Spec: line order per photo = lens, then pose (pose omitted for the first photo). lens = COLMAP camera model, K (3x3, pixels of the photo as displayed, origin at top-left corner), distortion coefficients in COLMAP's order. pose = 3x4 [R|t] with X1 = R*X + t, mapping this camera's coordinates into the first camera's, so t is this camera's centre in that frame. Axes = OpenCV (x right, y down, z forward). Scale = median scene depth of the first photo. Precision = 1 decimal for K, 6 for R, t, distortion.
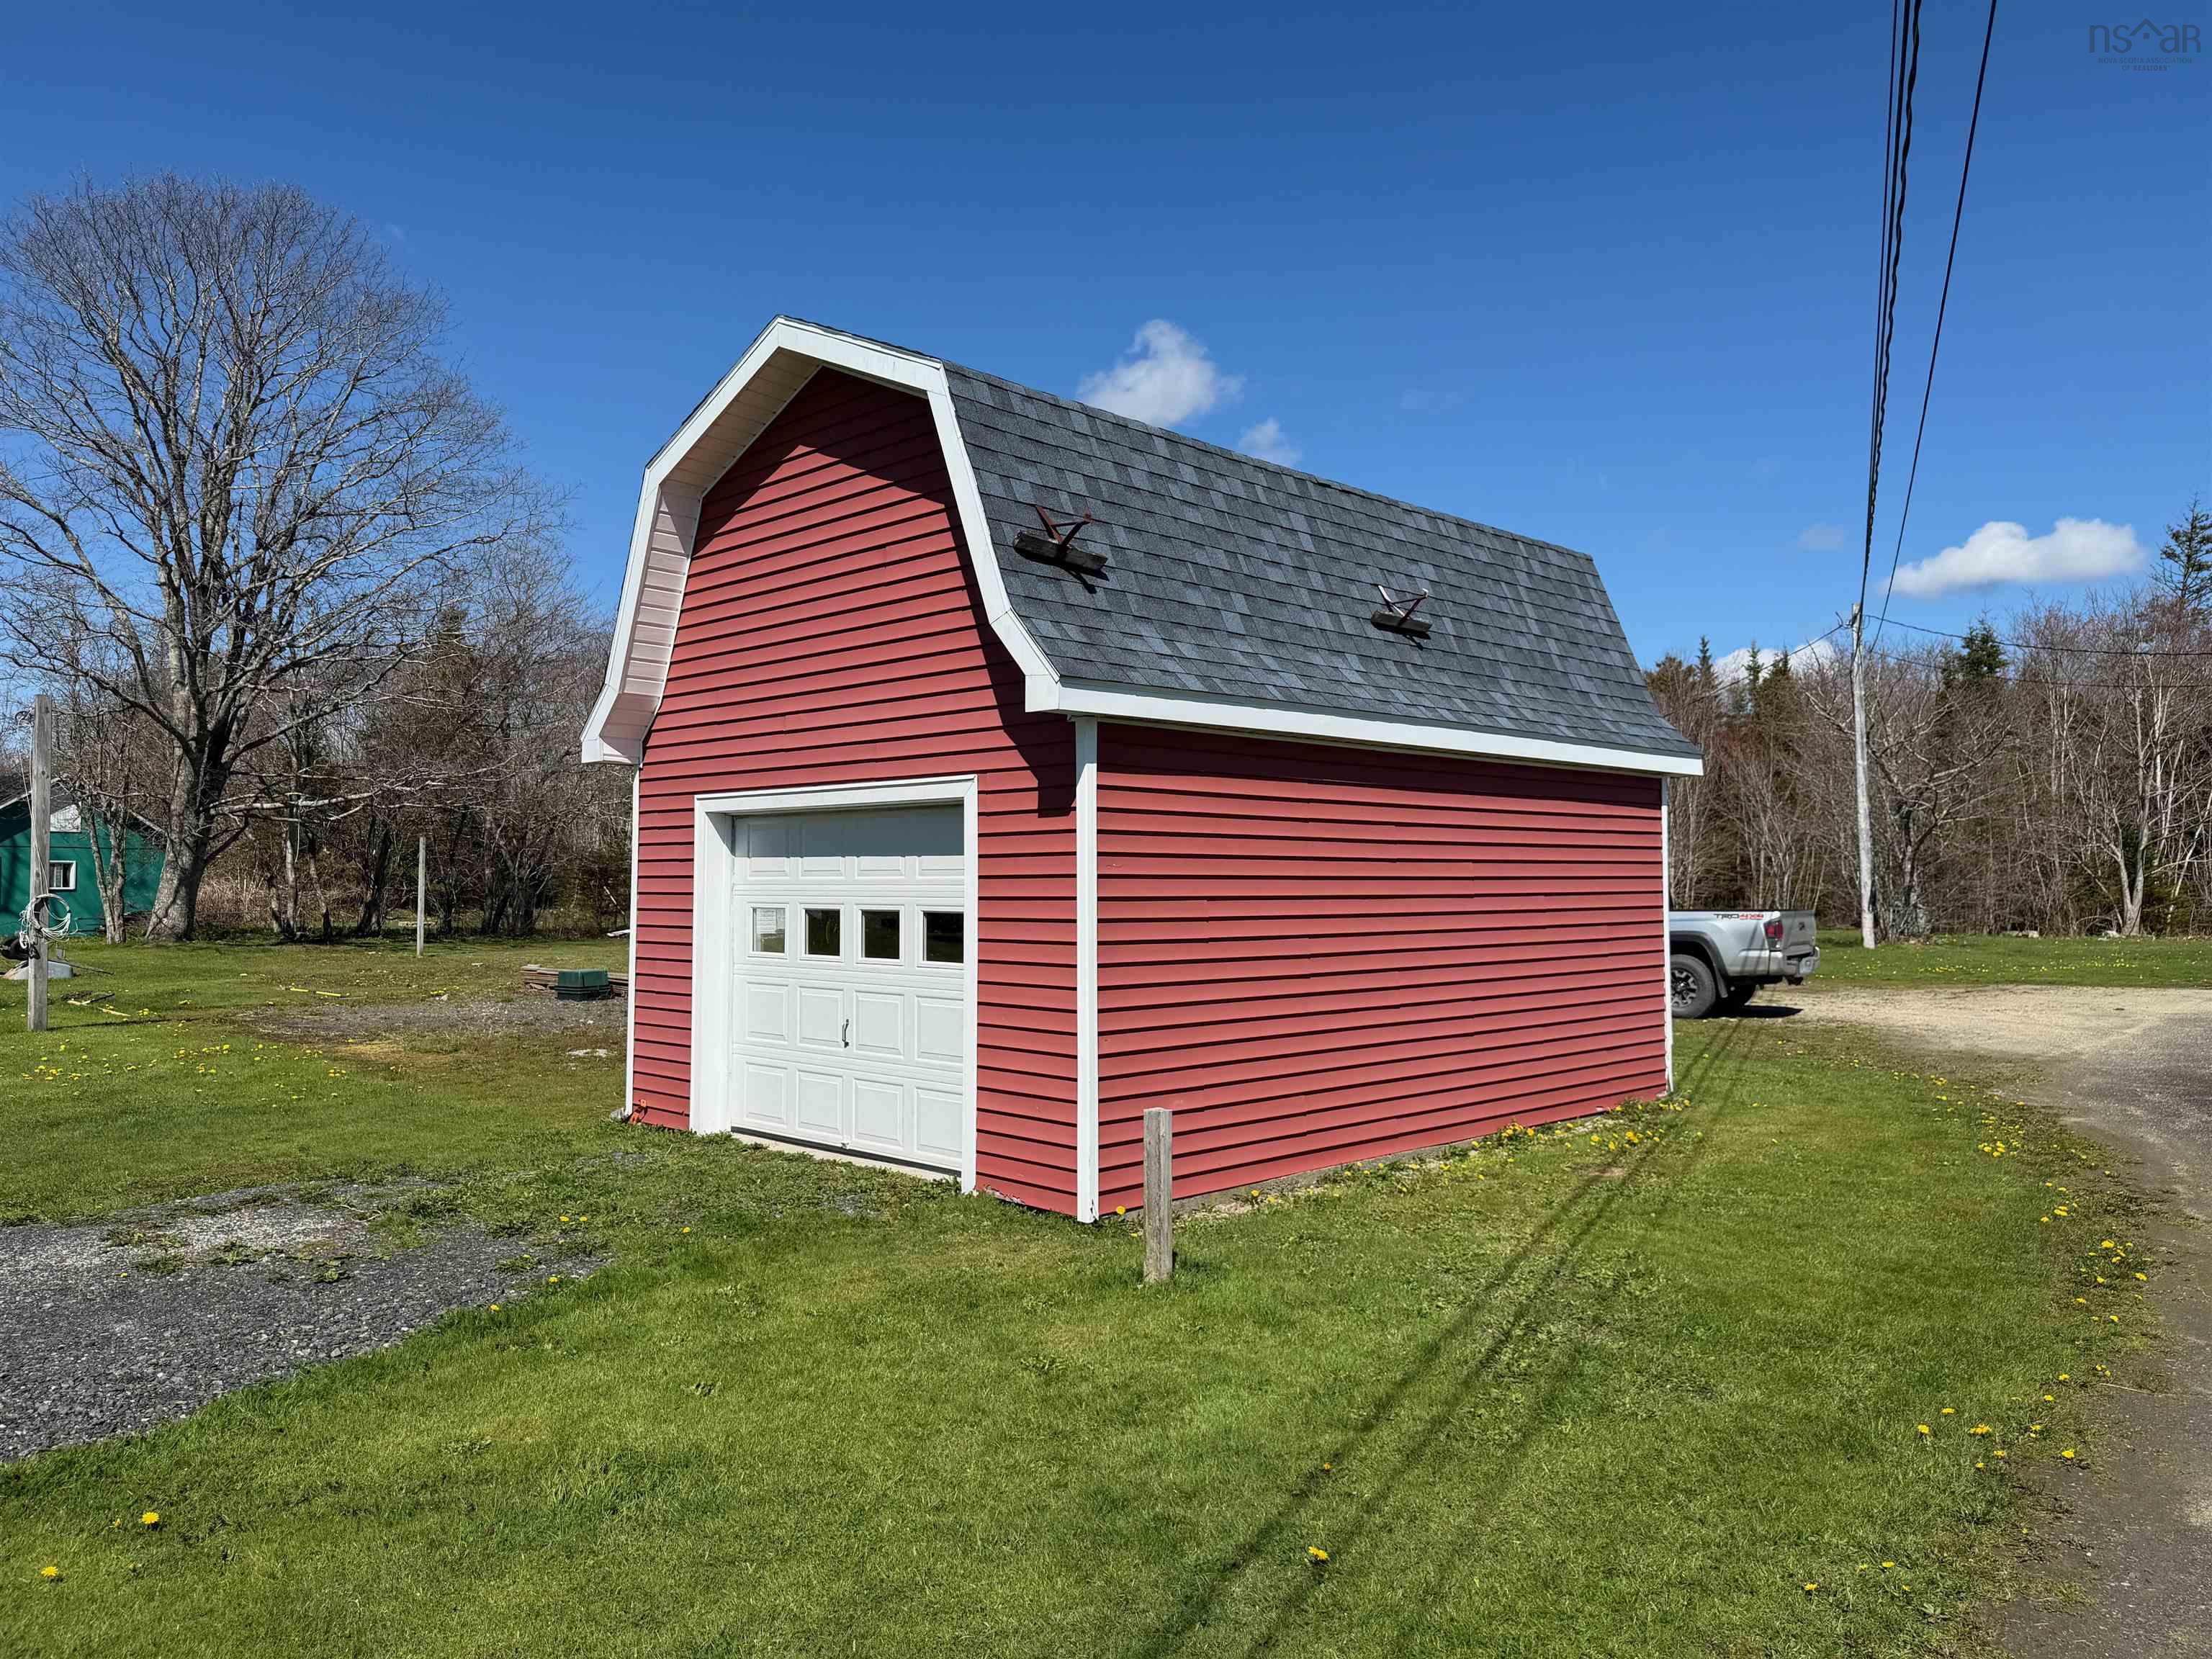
lens RADIAL K [[1558.3, 0, 1106.0], [0, 1558.3, 829.5], [0, 0, 1]] dist [0.122693, -0.181913]
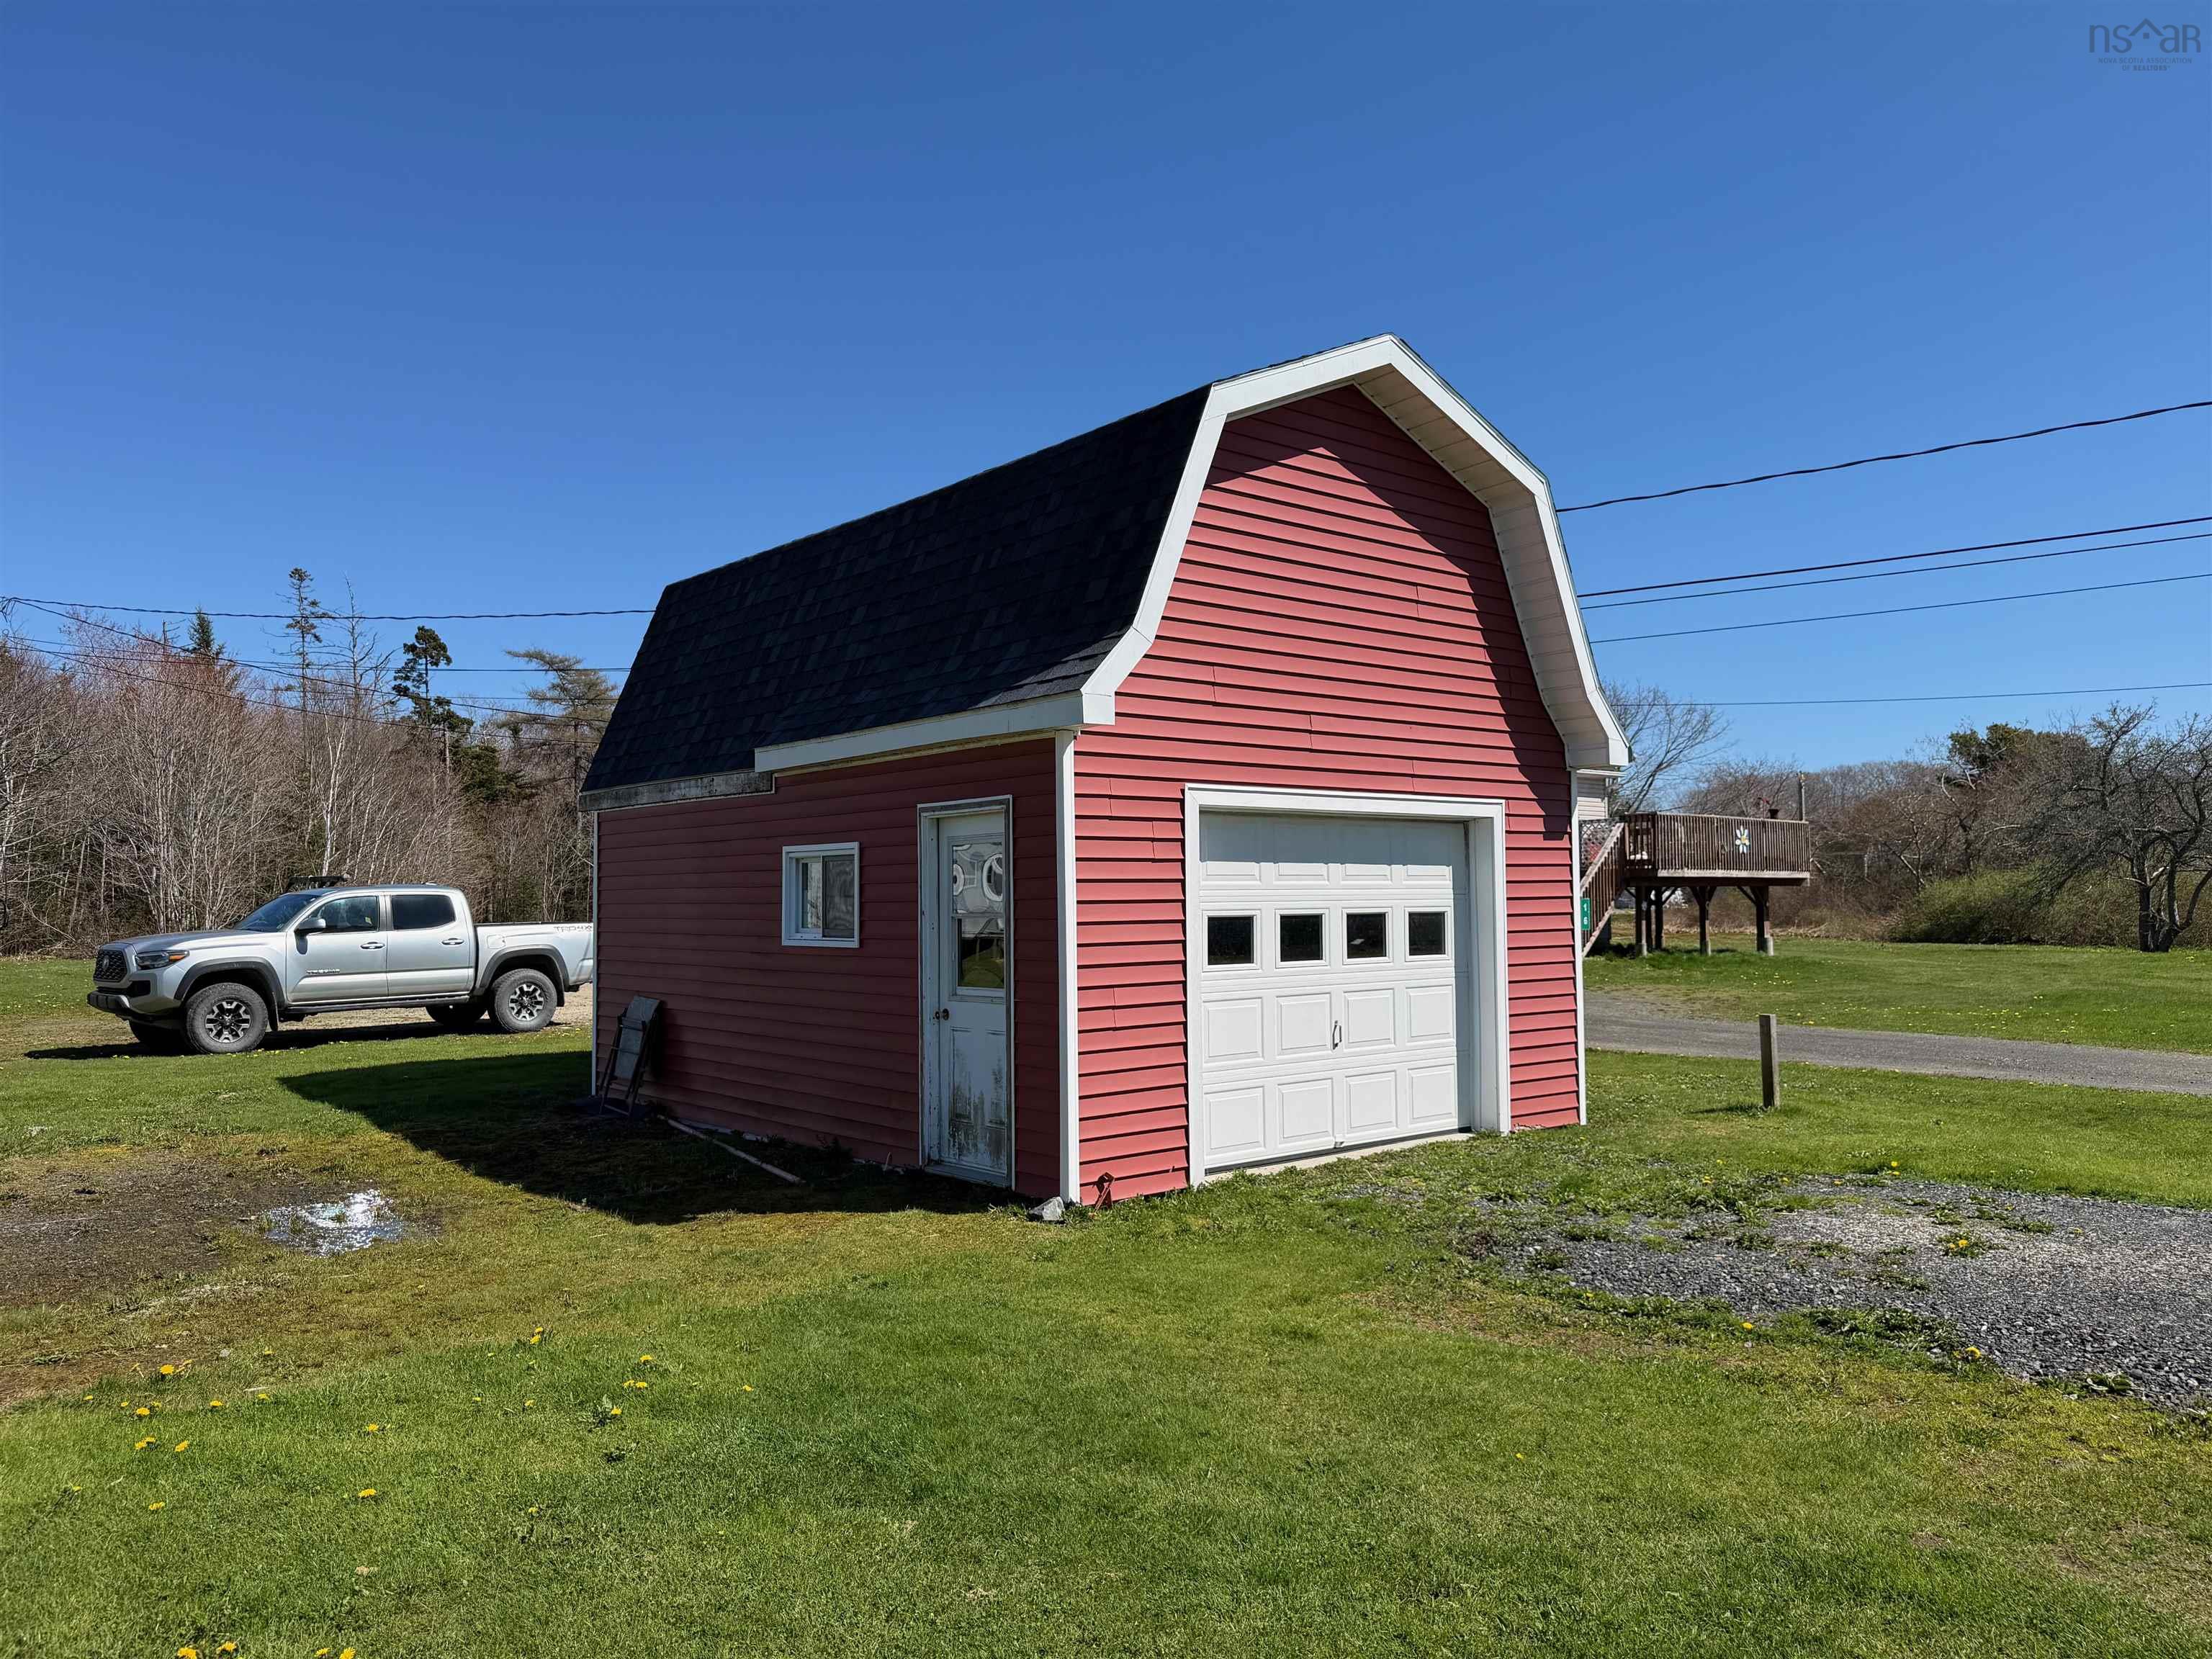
lens RADIAL K [[1558.3, 0, 1106.0], [0, 1558.3, 829.5], [0, 0, 1]] dist [0.122693, -0.181913]
pose [[0.080014, 0.043026, 0.995865, -1.255282], [-0.022628, 0.998889, -0.041339, 0.043883], [-0.996537, -0.019227, 0.080899, 1.117898]]
